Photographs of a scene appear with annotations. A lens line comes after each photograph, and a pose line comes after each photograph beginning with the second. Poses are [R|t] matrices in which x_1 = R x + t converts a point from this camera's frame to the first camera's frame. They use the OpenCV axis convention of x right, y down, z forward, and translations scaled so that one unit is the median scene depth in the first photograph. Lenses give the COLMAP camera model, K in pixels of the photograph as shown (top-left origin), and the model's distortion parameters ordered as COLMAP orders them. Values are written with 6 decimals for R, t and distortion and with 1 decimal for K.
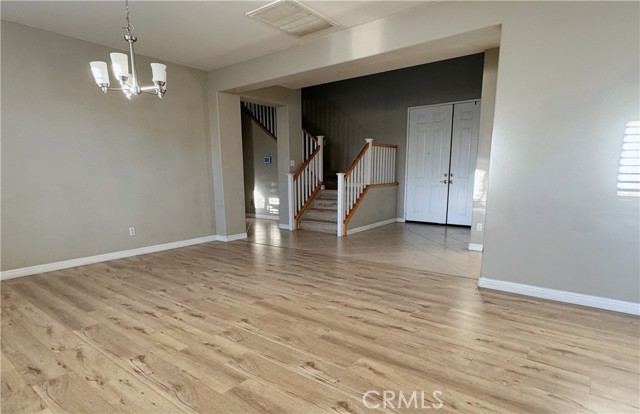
lens RADIAL K [[369.4, 0, 320.0], [0, 369.4, 207.0], [0, 0, 1]] dist [-0.000950, 0.000157]
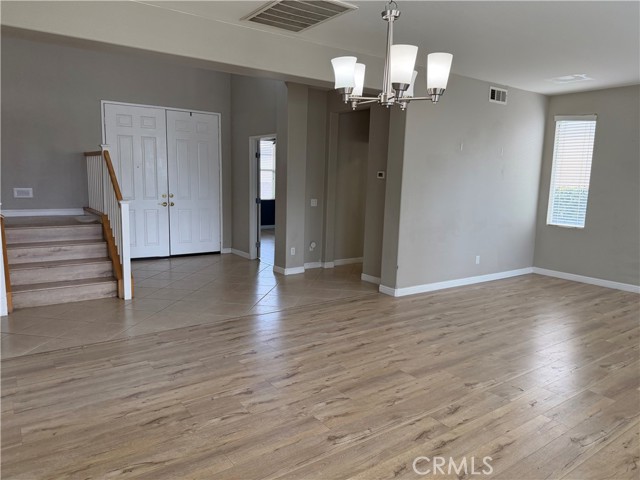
lens RADIAL K [[447.3, 0, 320.0], [0, 447.3, 240.0], [0, 0, 1]] dist [0.045667, -0.075198]
pose [[0.280047, -0.121763, 0.952233, -1.039829], [0.062792, 0.992123, 0.108397, -0.152699], [-0.957931, 0.029437, 0.285486, 0.799312]]
